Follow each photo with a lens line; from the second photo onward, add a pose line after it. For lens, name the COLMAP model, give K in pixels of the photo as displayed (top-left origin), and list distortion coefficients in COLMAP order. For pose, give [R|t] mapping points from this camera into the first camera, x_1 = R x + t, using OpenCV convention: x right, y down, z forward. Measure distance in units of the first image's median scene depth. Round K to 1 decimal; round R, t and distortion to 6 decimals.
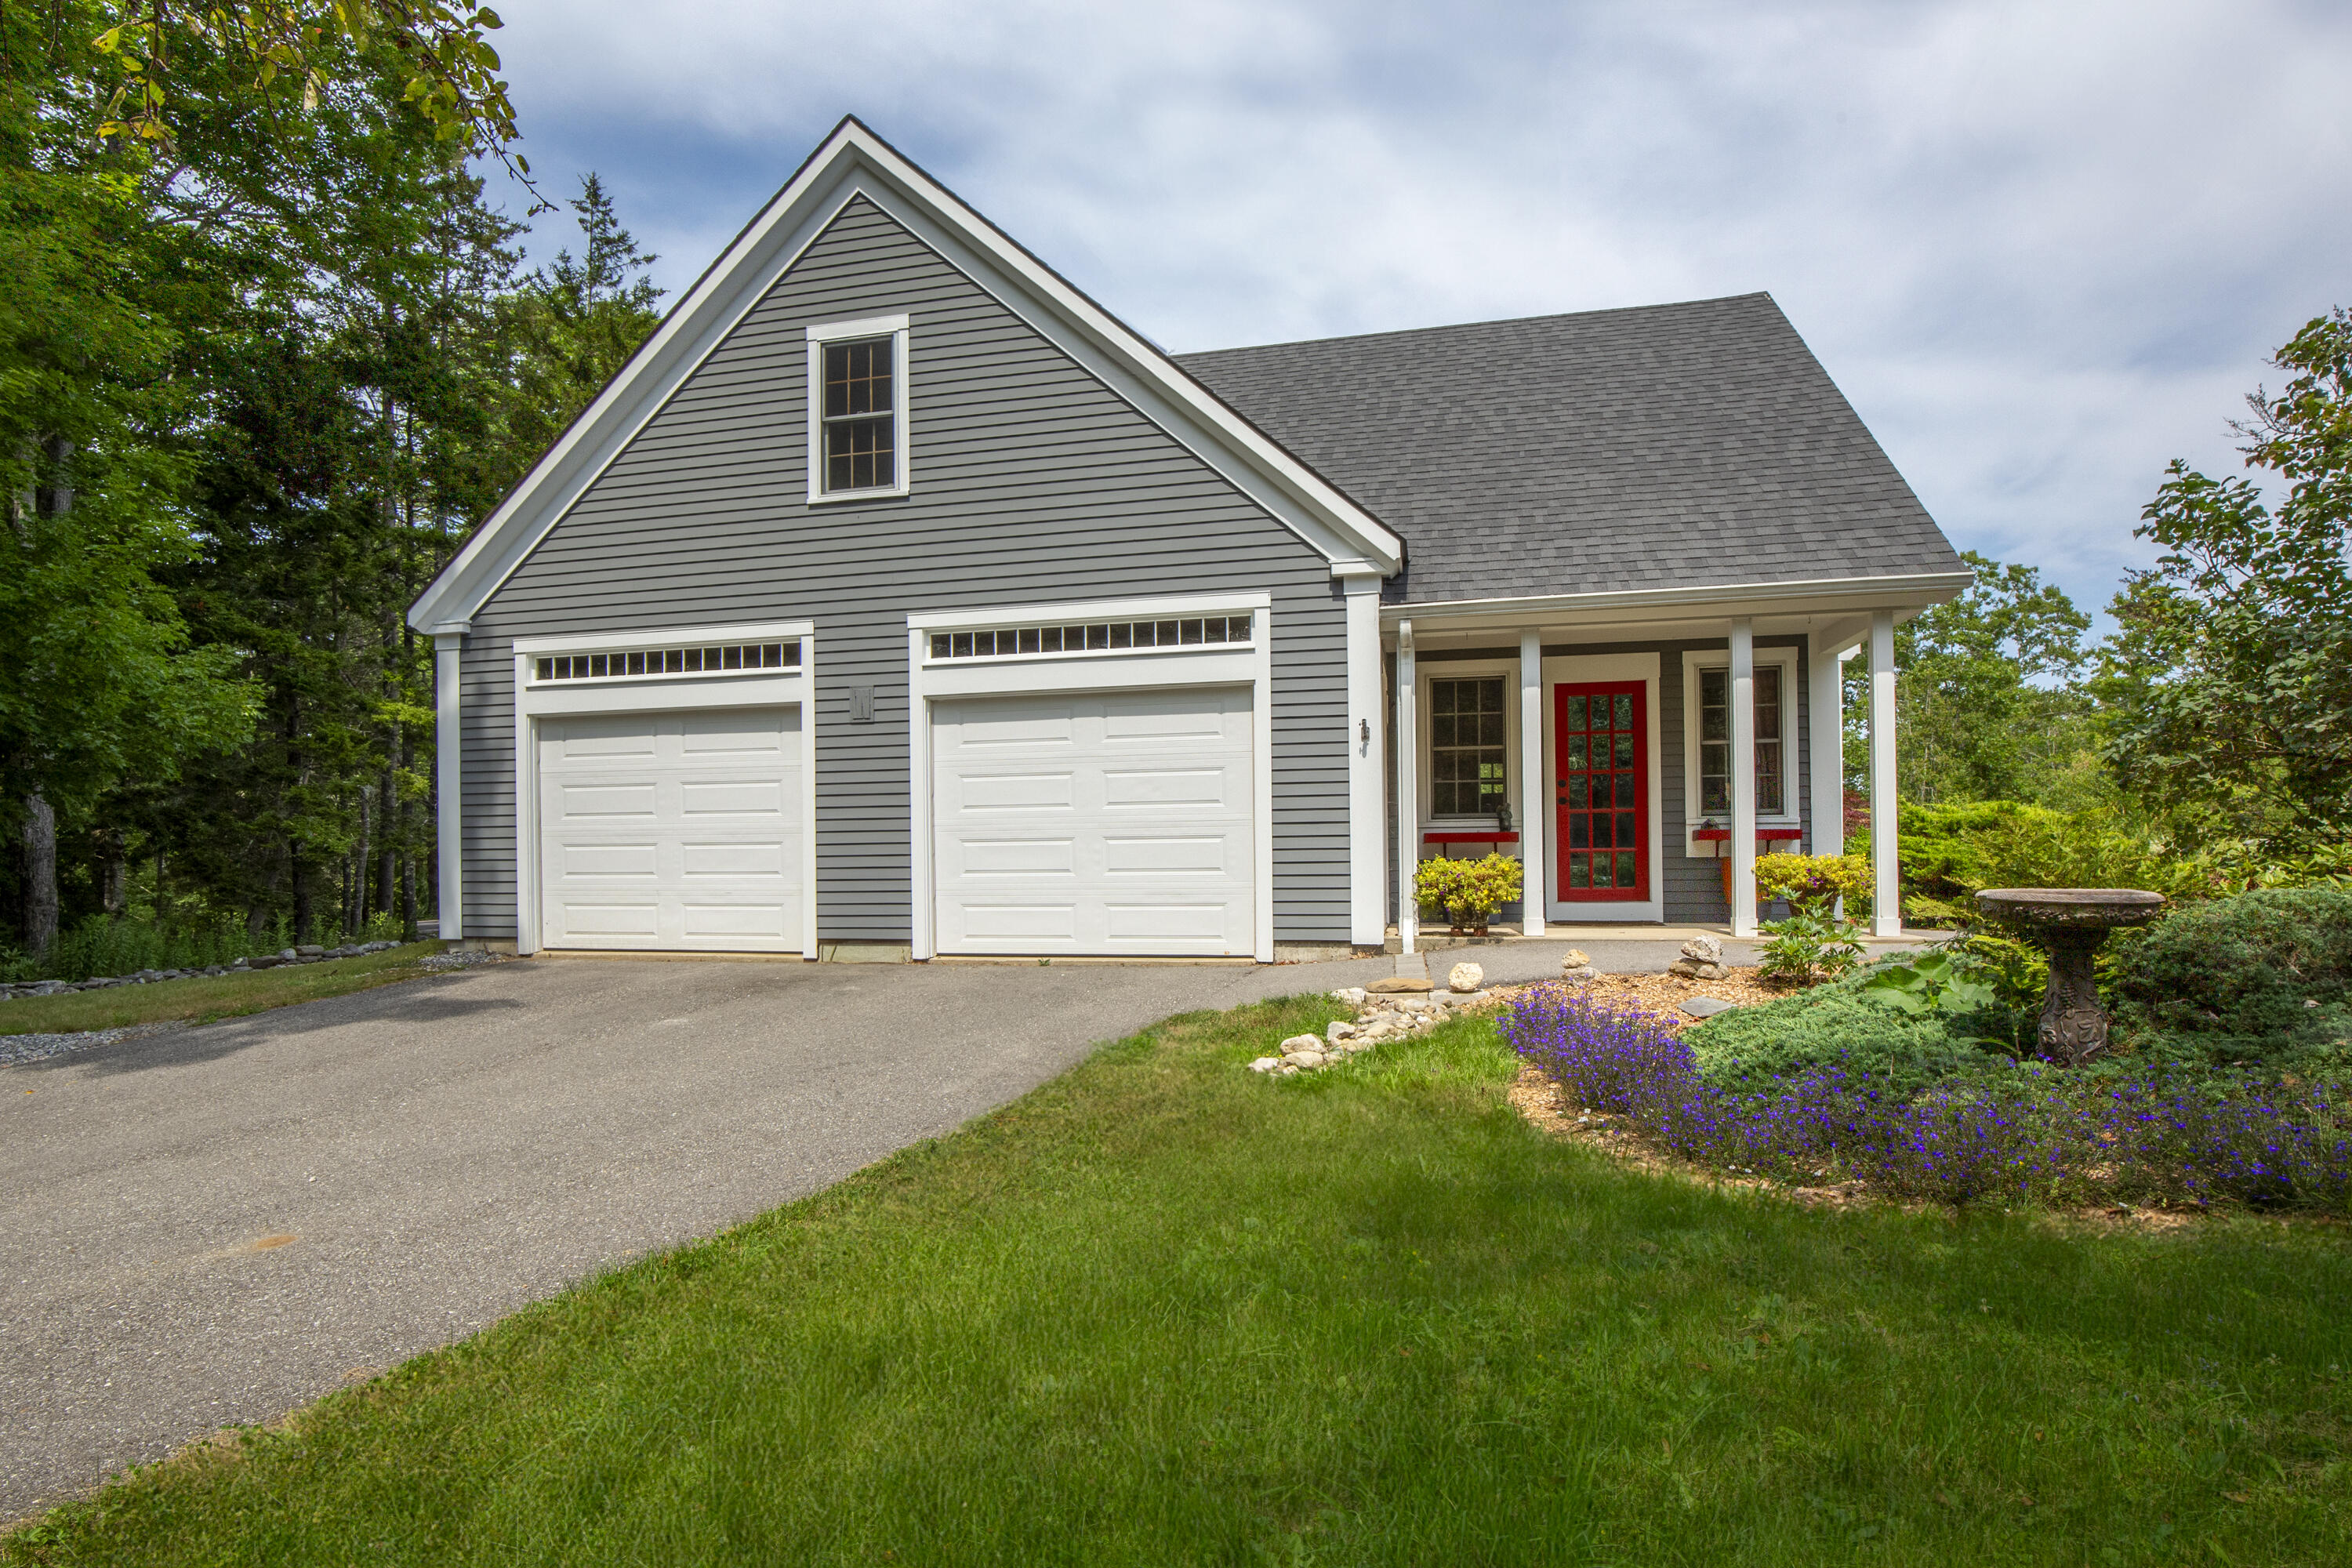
lens RADIAL K [[1130.1, 0, 1175.1], [0, 1130.1, 782.7], [0, 0, 1]] dist [-0.006337, -0.000271]
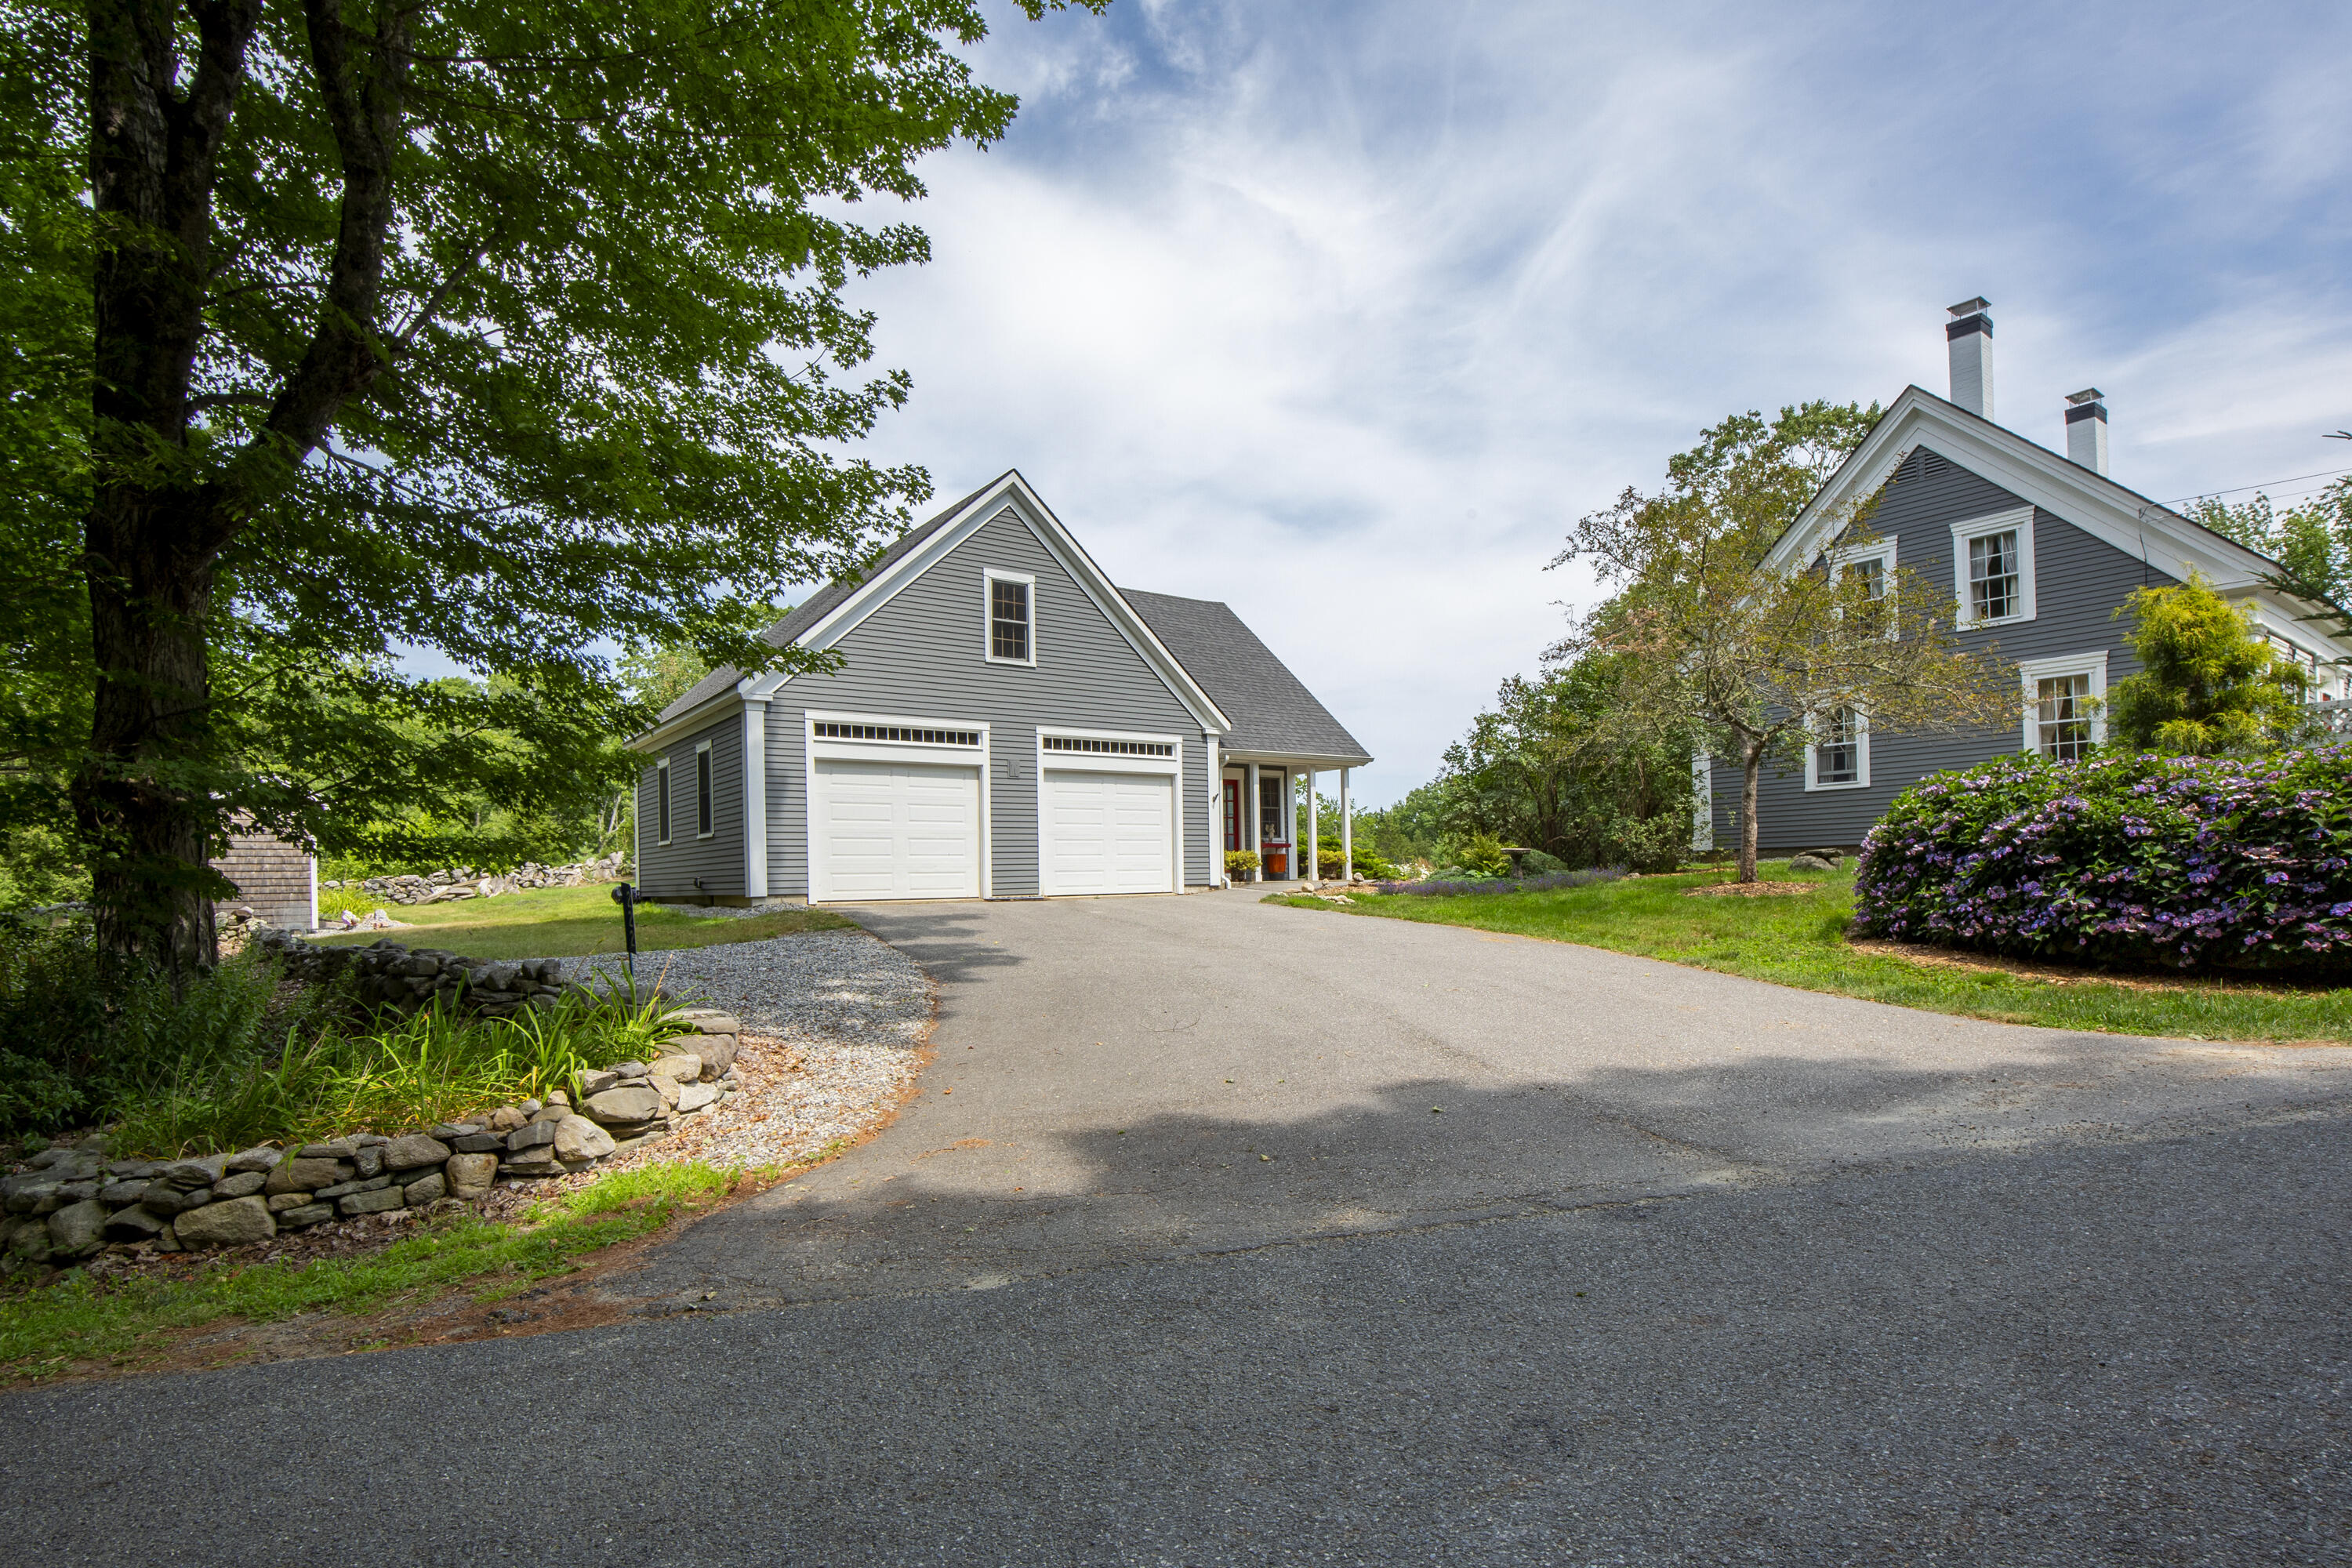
lens RADIAL K [[1130.1, 0, 1175.6], [0, 1130.1, 789.2], [0, 0, 1]] dist [-0.006337, -0.000271]
pose [[0.659569, 0.063150, 0.748986, -1.559398], [-0.017482, 0.997484, -0.068707, 0.095003], [-0.751441, 0.032223, 0.659013, -0.497973]]
